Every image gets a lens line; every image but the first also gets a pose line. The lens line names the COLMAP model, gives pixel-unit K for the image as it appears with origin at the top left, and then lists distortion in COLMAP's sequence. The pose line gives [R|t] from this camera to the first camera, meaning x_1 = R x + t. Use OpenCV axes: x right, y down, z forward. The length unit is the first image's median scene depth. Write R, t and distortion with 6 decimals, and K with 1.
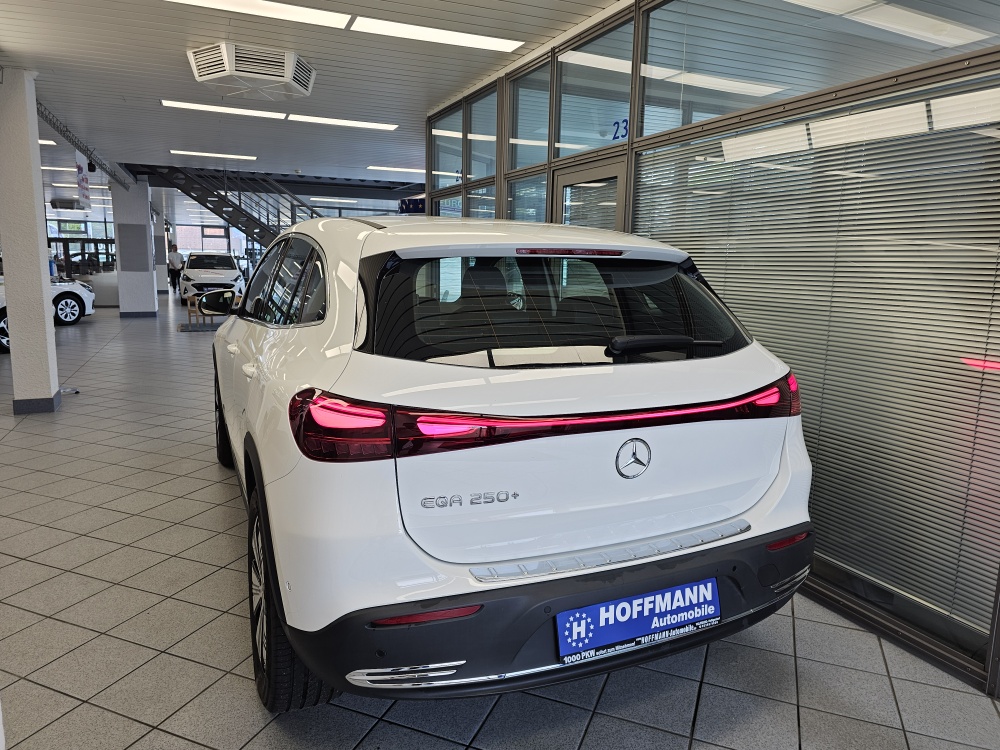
lens RADIAL K [[703.7, 0, 494.1], [0, 703.7, 381.9], [0, 0, 1]] dist [0.022565, -0.031894]
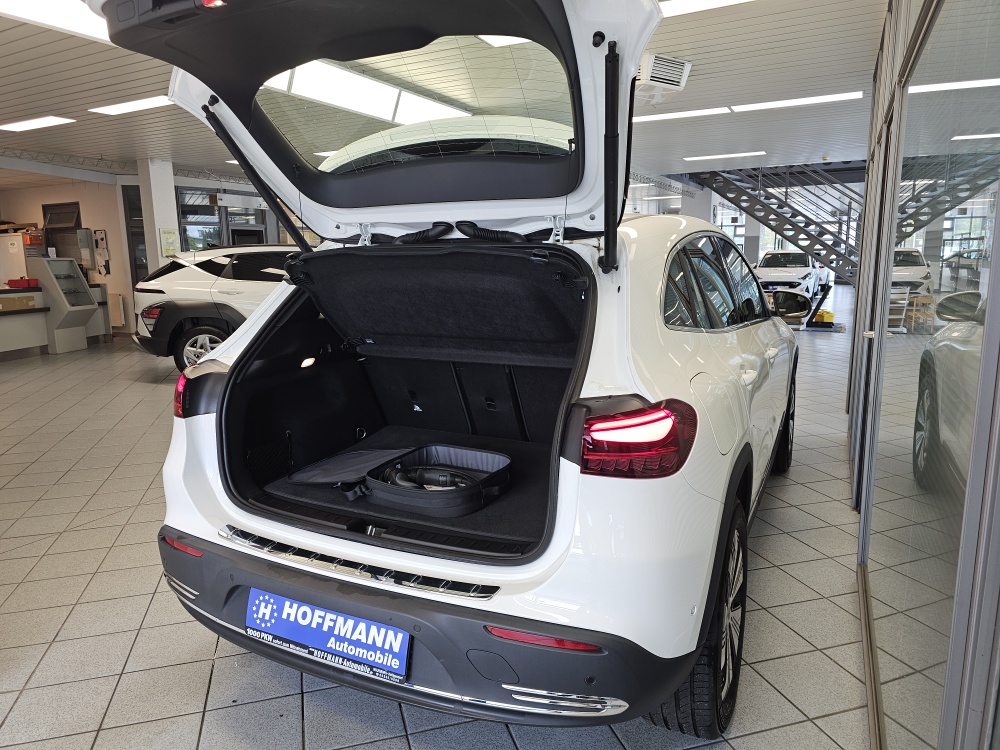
lens RADIAL K [[703.7, 0, 493.0], [0, 703.7, 385.1], [0, 0, 1]] dist [0.022565, -0.031894]
pose [[0.606589, 0.122211, -0.785566, 1.059811], [-0.116357, 0.991121, 0.064342, -0.087559], [0.786454, 0.052377, 0.615424, 0.568479]]
